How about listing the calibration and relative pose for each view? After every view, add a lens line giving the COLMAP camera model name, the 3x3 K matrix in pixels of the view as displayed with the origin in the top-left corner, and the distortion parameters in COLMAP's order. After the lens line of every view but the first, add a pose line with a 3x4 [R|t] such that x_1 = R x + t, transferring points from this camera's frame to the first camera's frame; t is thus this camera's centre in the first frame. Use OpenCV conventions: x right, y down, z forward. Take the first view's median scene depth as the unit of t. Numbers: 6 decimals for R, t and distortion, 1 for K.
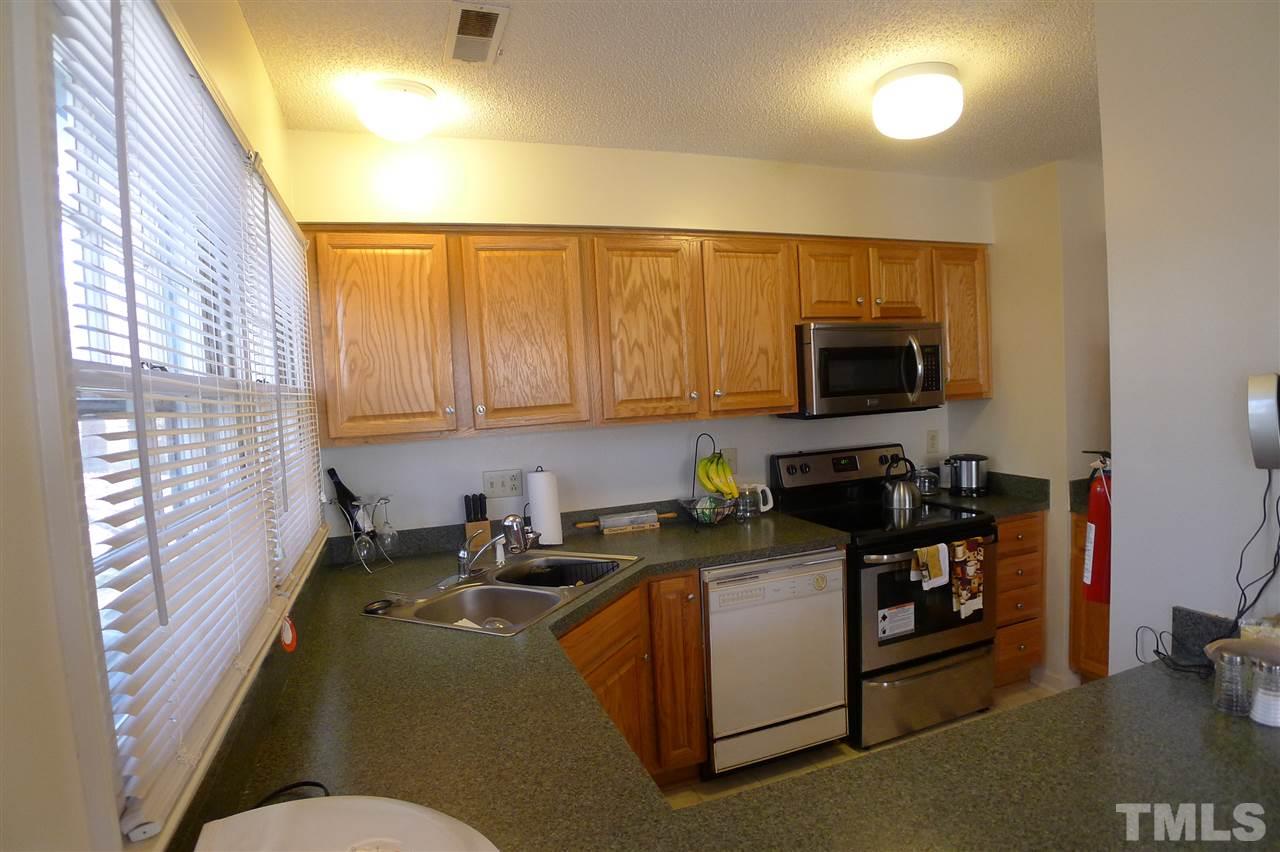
lens RADIAL K [[673.4, 0, 643.2], [0, 673.4, 430.6], [0, 0, 1]] dist [-0.119493, 0.040727]
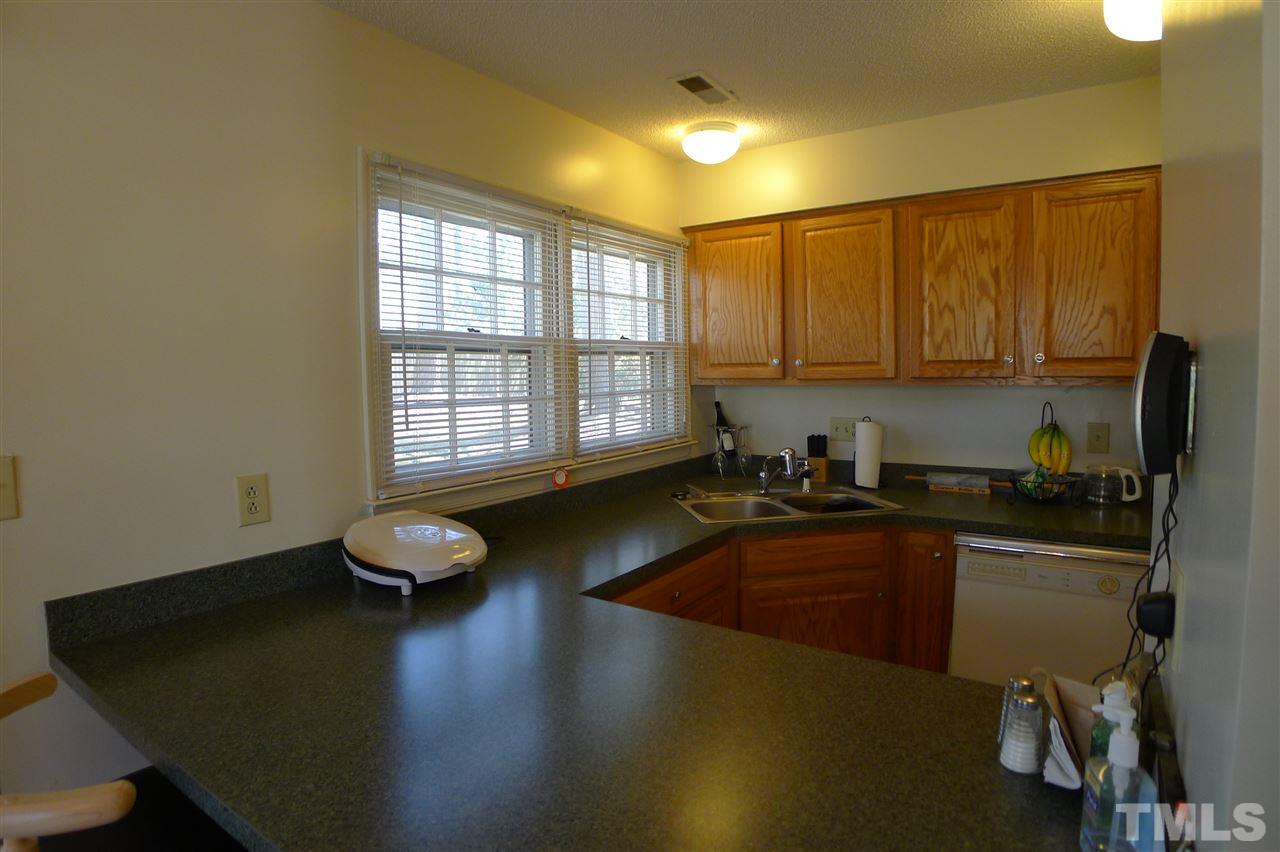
lens RADIAL K [[673.4, 0, 643.2], [0, 673.4, 430.6], [0, 0, 1]] dist [-0.119493, 0.040727]
pose [[0.588003, 0.114250, -0.800750, 0.508984], [-0.064267, 0.993443, 0.094551, -0.005240], [0.806302, -0.004135, 0.591490, 0.037112]]
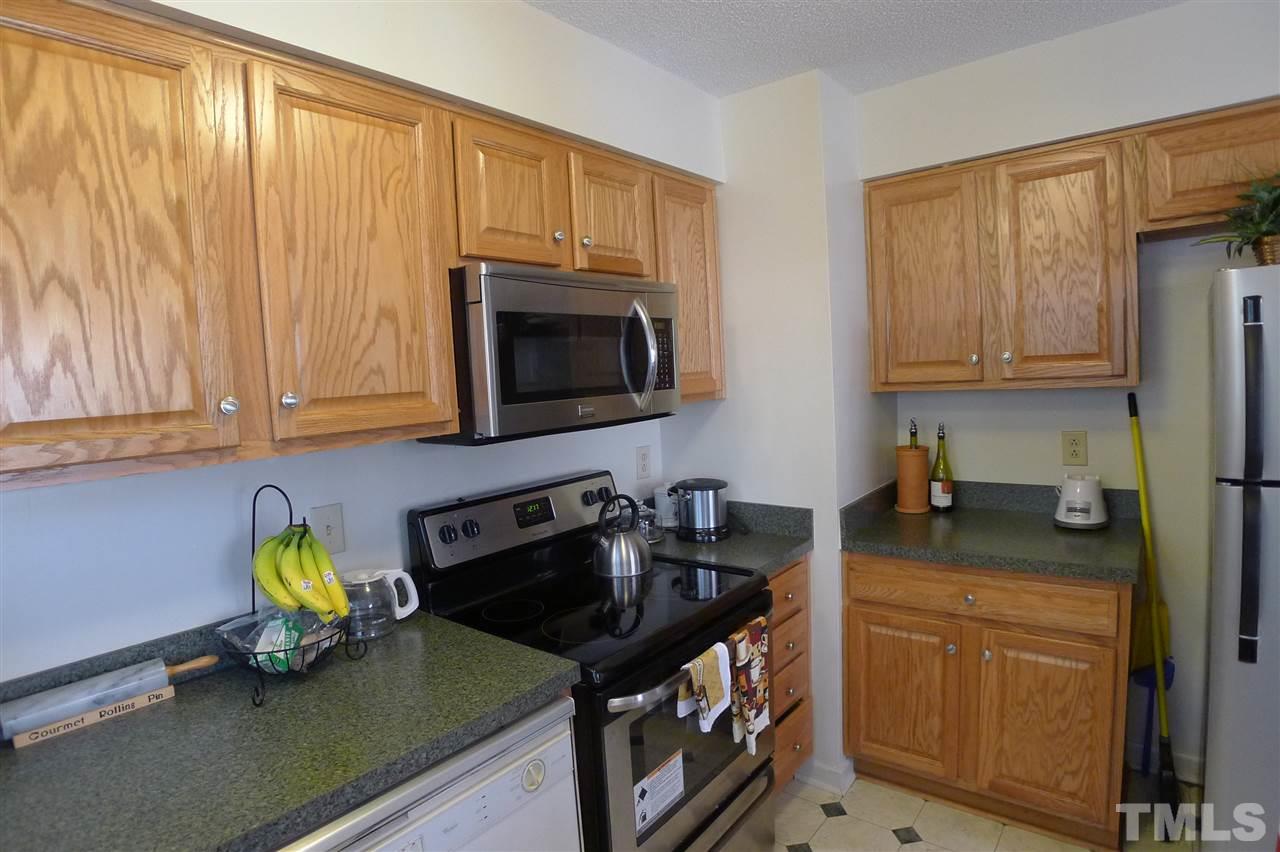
lens RADIAL K [[674.3, 0, 640.0], [0, 674.3, 426.0], [0, 0, 1]] dist [-0.114729, 0.033673]
pose [[0.856264, -0.035647, 0.515307, 0.085926], [0.043328, 0.999057, -0.002886, -0.026591], [-0.514718, 0.024799, 0.857001, 0.497668]]
